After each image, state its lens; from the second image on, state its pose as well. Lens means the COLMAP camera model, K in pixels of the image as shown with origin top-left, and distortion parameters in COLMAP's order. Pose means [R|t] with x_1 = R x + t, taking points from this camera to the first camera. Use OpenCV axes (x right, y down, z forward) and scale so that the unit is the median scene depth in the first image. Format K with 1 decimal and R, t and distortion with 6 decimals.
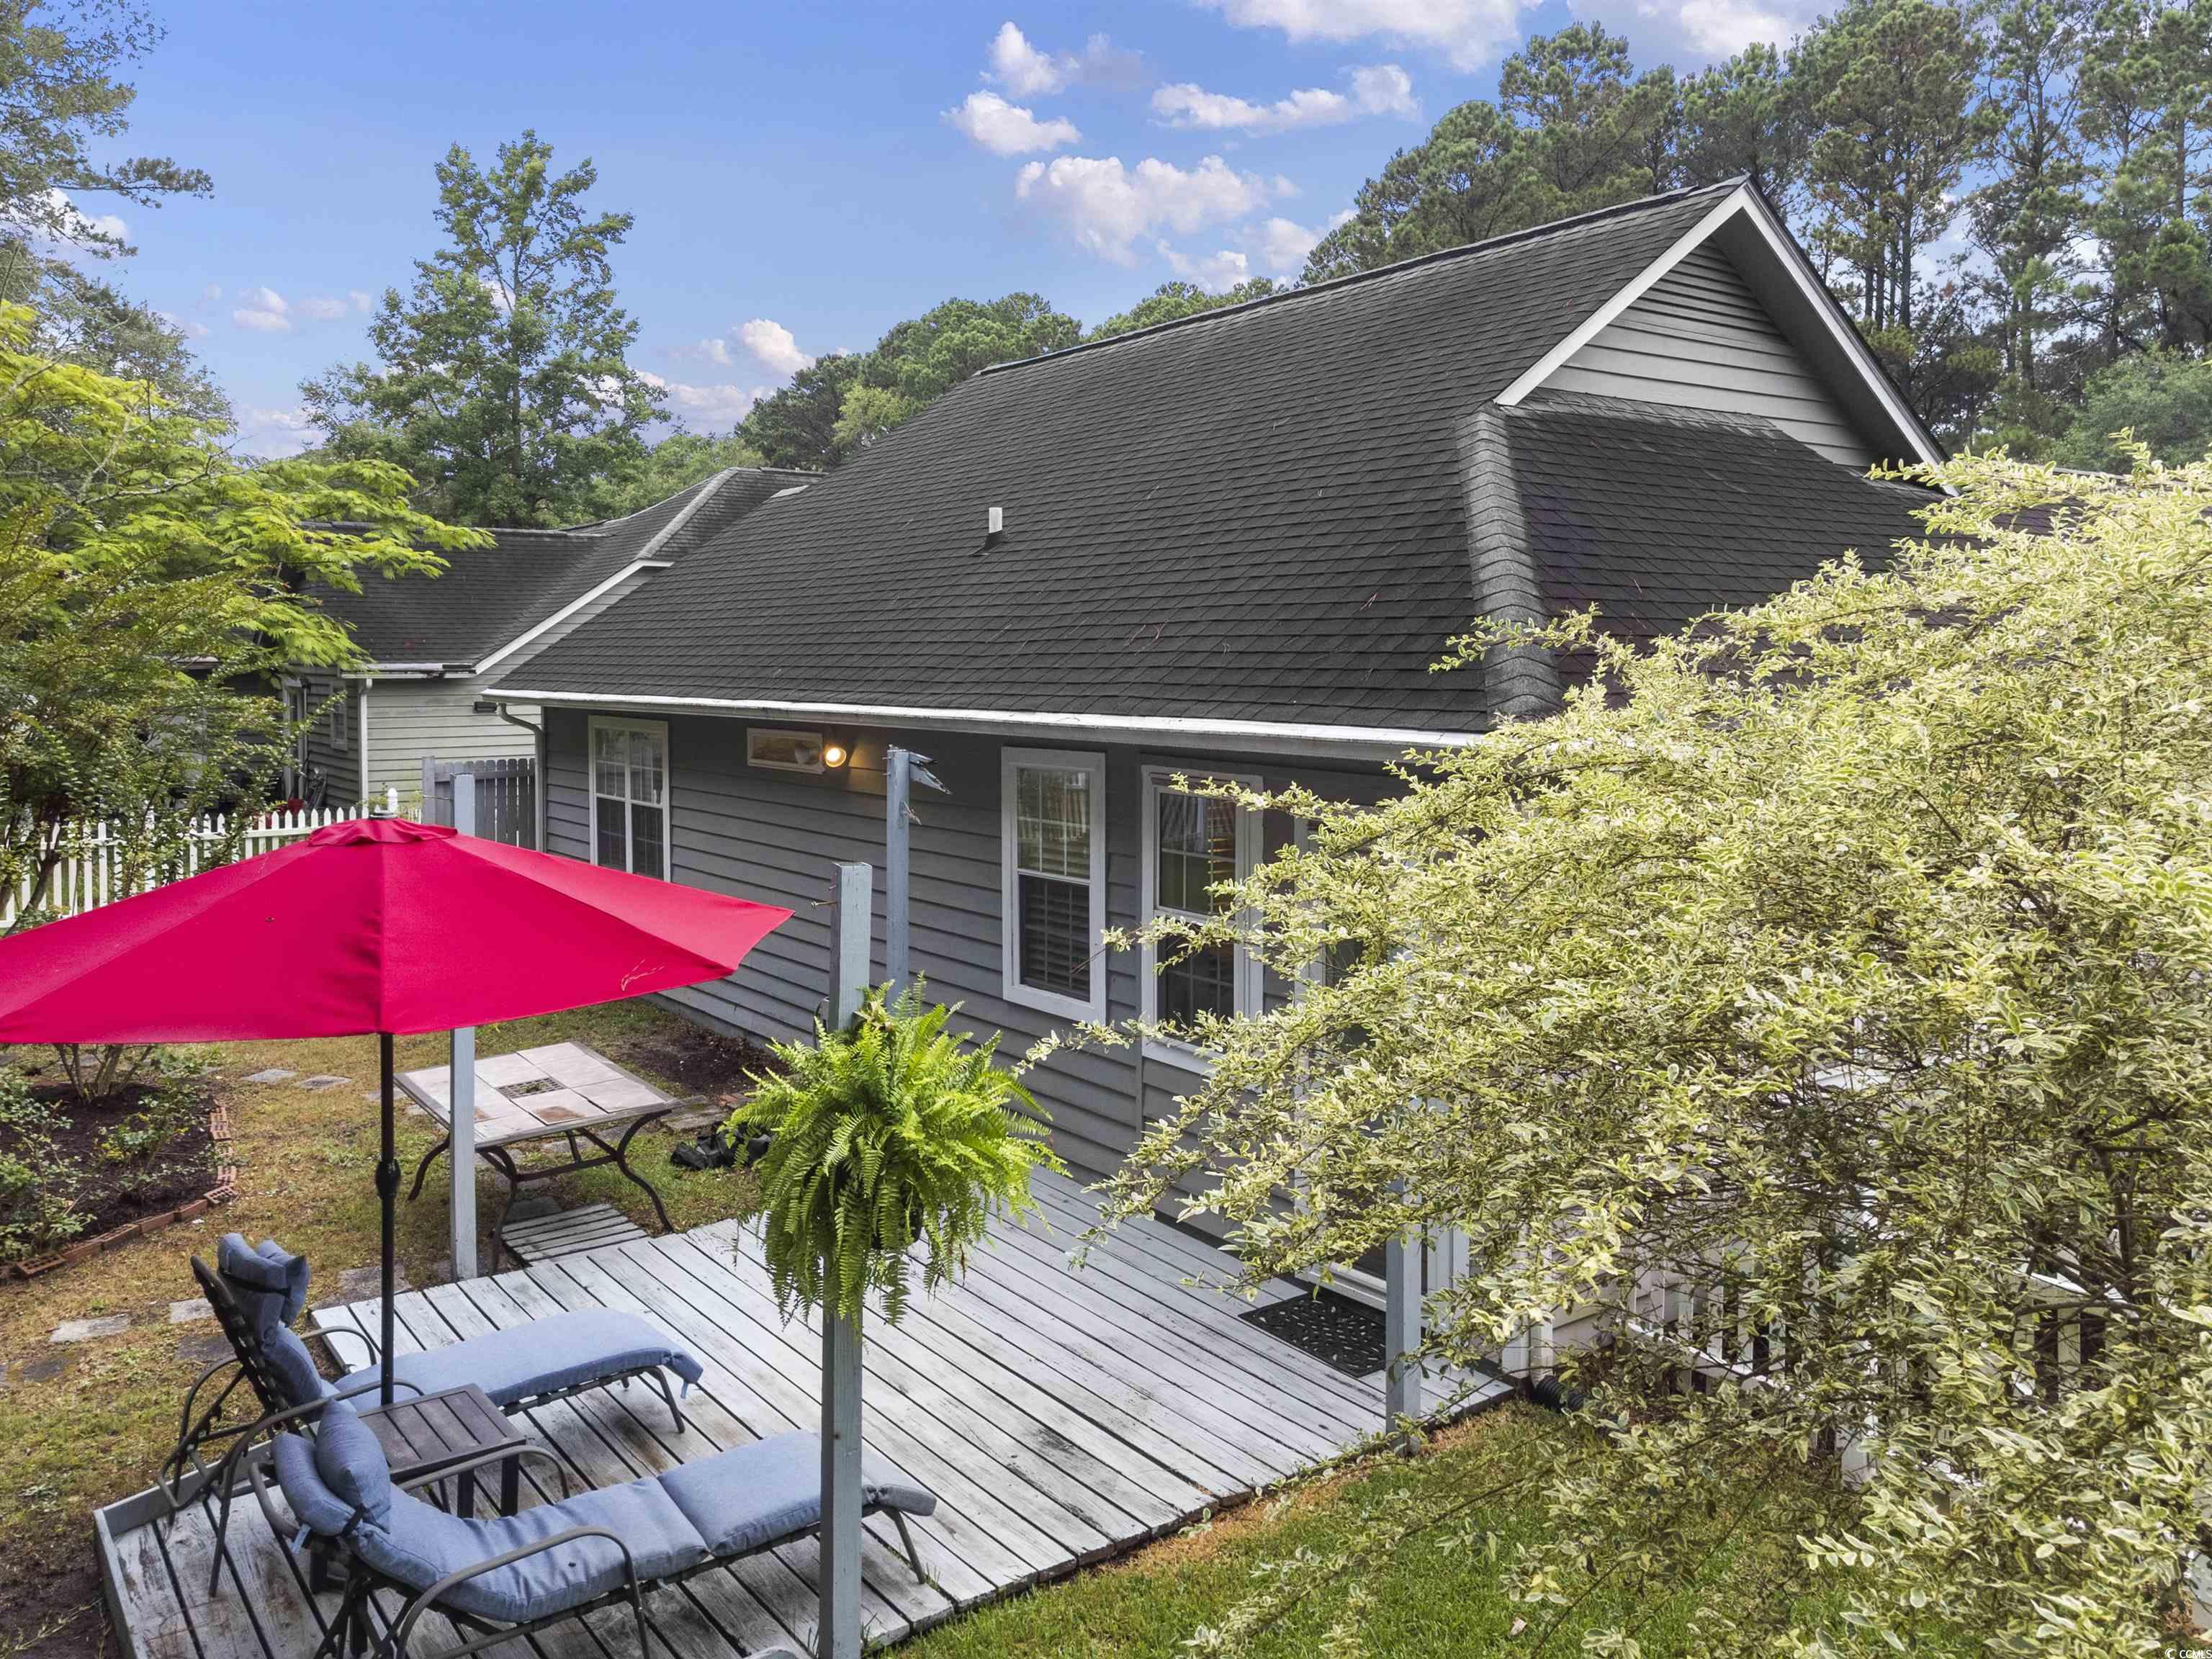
lens RADIAL K [[1703.2, 0, 1102.9], [0, 1703.2, 747.7], [0, 0, 1]] dist [0.030014, -0.000292]
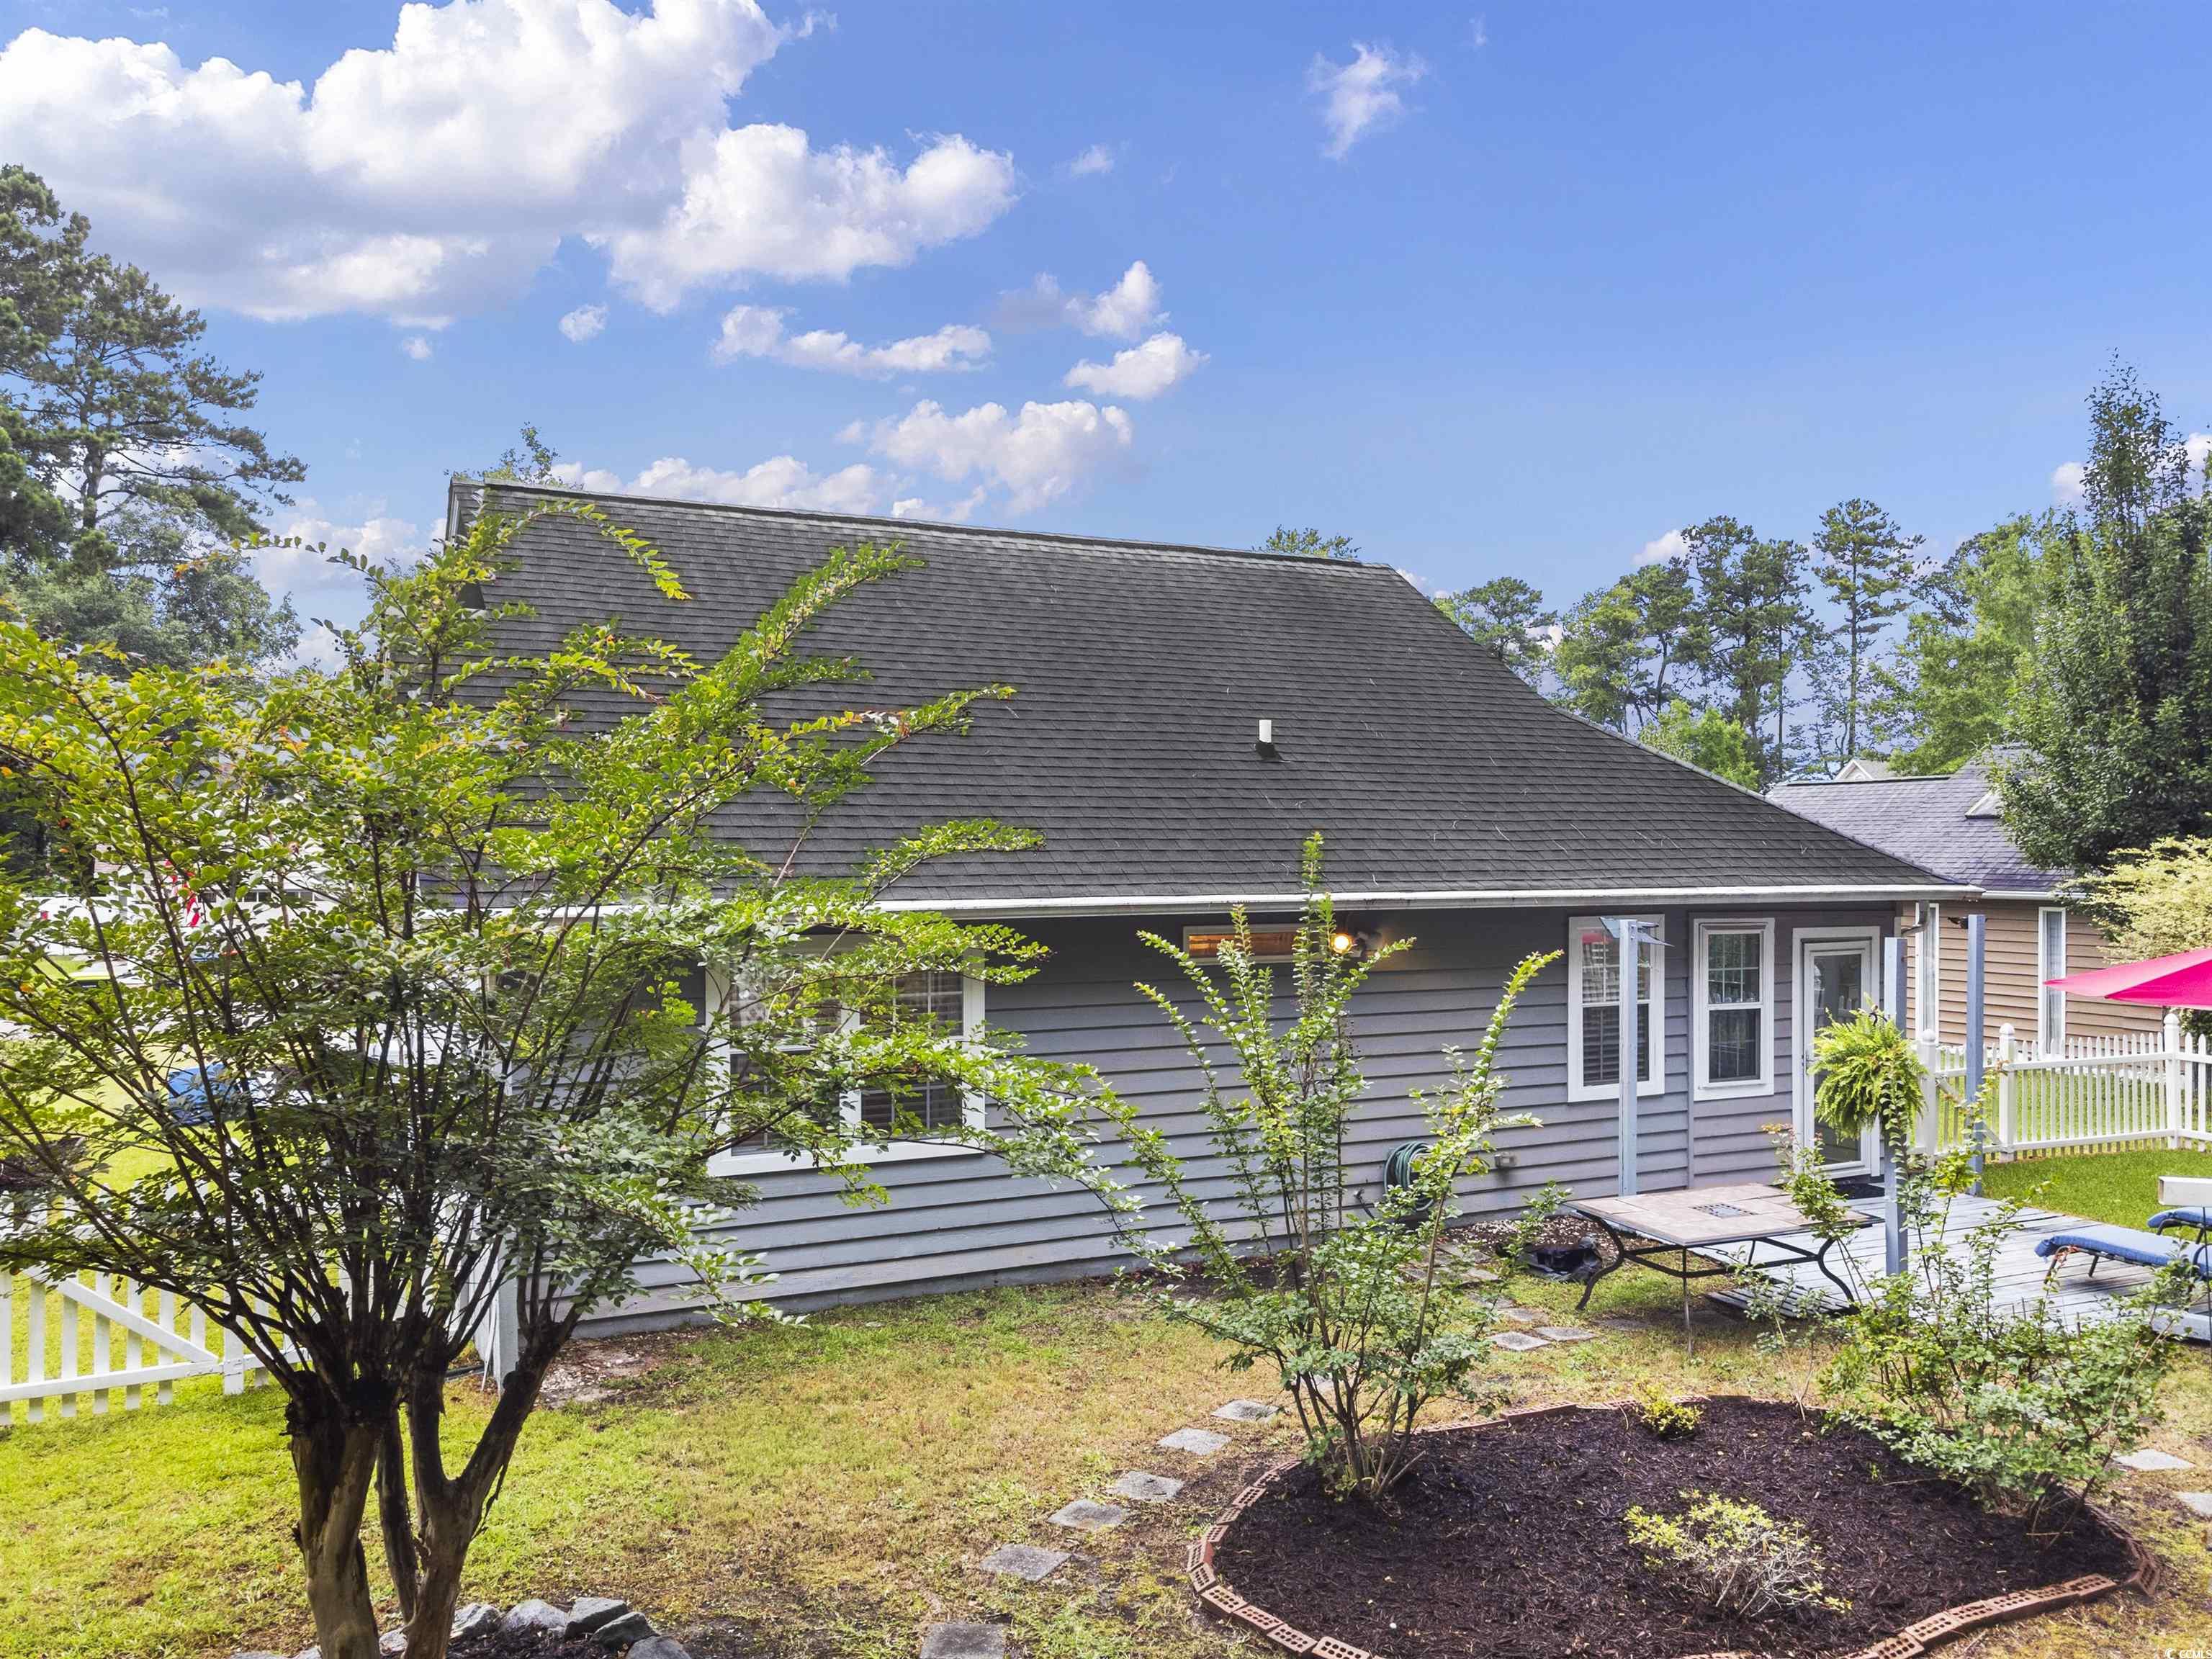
lens RADIAL K [[1695.2, 0, 1106.0], [0, 1695.2, 829.5], [0, 0, 1]] dist [0.030973, 0.002312]
pose [[0.168340, 0.011731, 0.985659, -1.263541], [0.050431, 0.998517, -0.020497, -0.052494], [-0.984438, 0.053158, 0.167498, 0.974324]]
